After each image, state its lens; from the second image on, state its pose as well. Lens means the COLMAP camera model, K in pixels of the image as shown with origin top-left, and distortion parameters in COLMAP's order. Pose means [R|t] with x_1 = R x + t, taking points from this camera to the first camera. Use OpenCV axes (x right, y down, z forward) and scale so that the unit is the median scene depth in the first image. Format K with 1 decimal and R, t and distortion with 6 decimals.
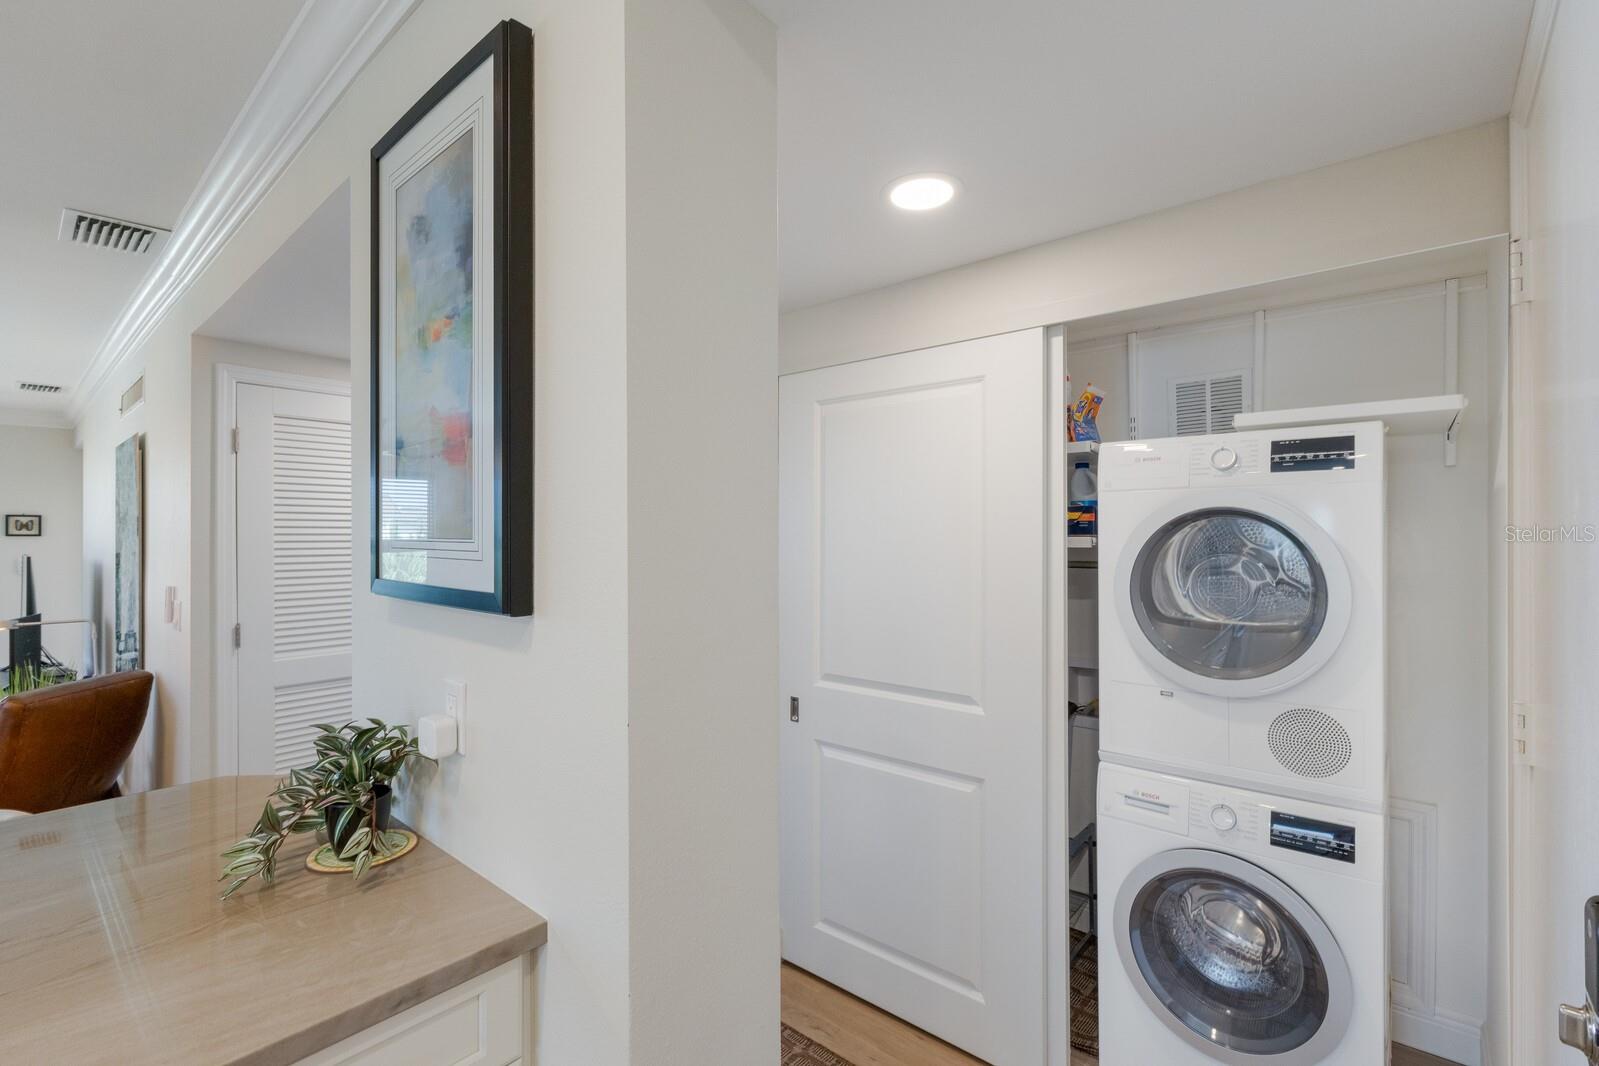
lens RADIAL K [[717.8, 0, 799.5], [0, 717.8, 533.0], [0, 0, 1]] dist [-0.001136, -0.000049]
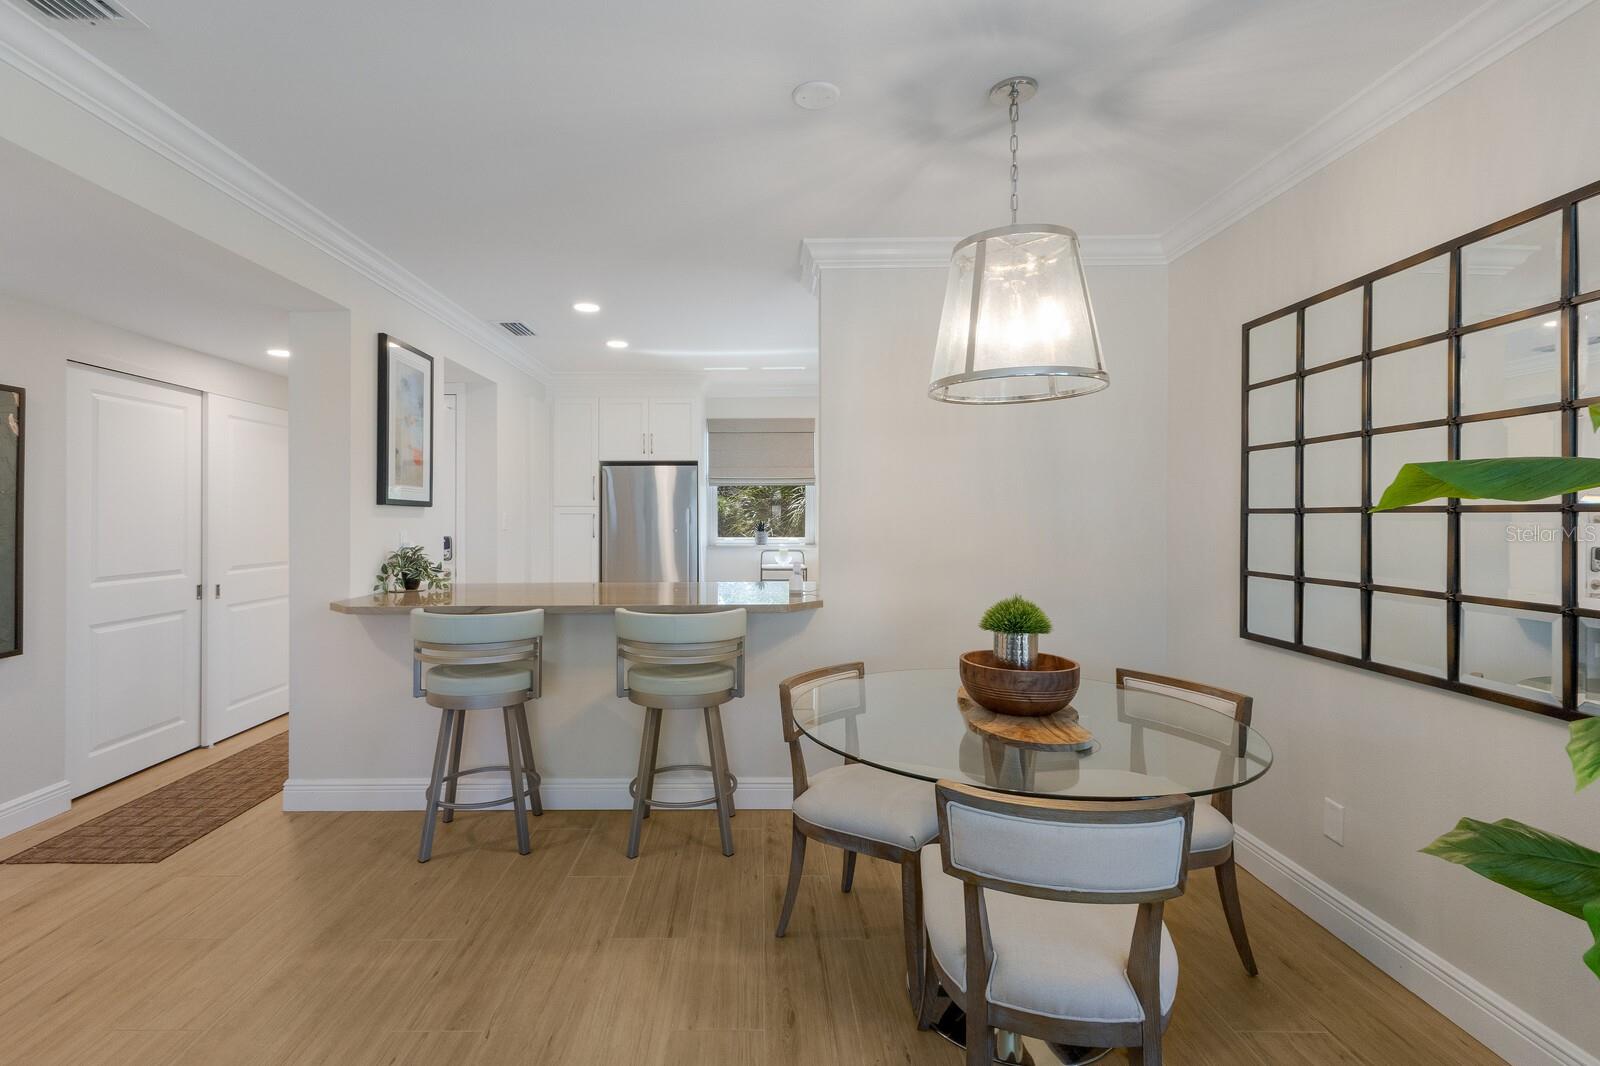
lens RADIAL K [[754.2, 0, 767.1], [0, 754.2, 504.4], [0, 0, 1]] dist [0.002420, 0.000385]
pose [[-0.664378, 0.017810, 0.747184, -4.010803], [0.003261, 0.999776, -0.020931, 0.166401], [-0.747389, -0.011470, -0.664287, 1.999501]]
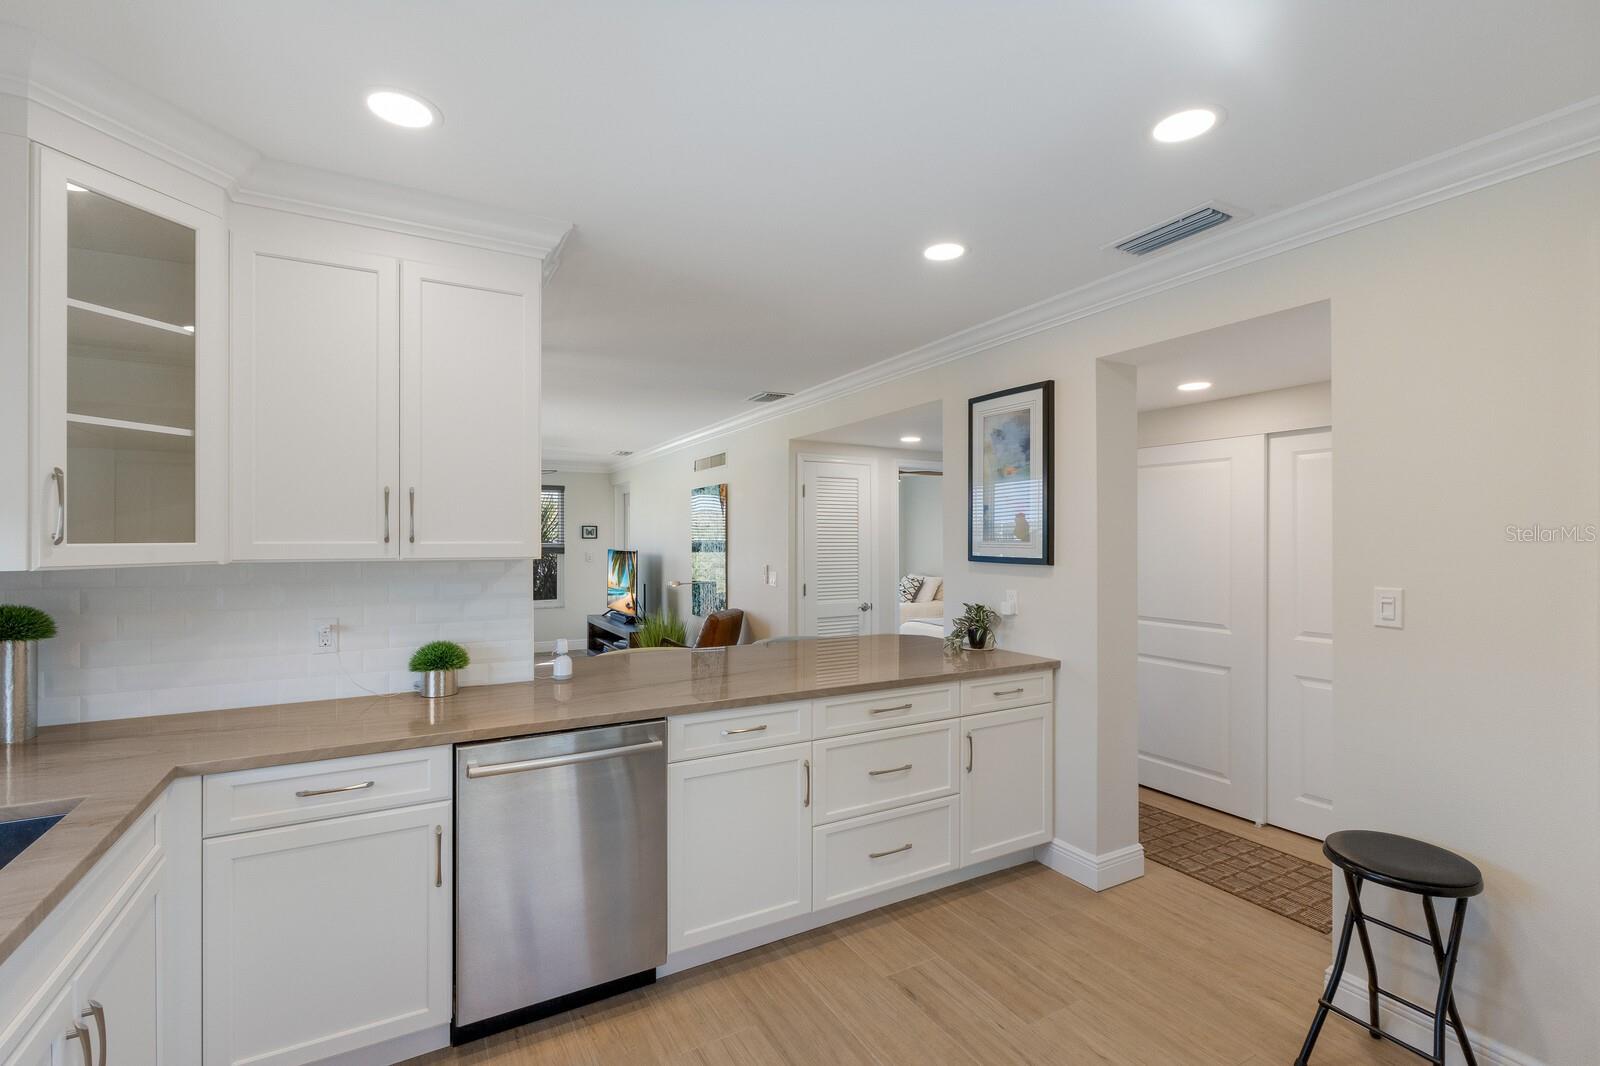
lens RADIAL K [[718.3, 0, 800.0], [0, 718.3, 533.0], [0, 0, 1]] dist [-0.001136, -0.000049]
pose [[0.942342, 0.001684, -0.334647, -0.315421], [-0.003759, 0.999978, -0.005552, -0.004957], [0.334631, 0.006490, 0.942327, -2.019270]]
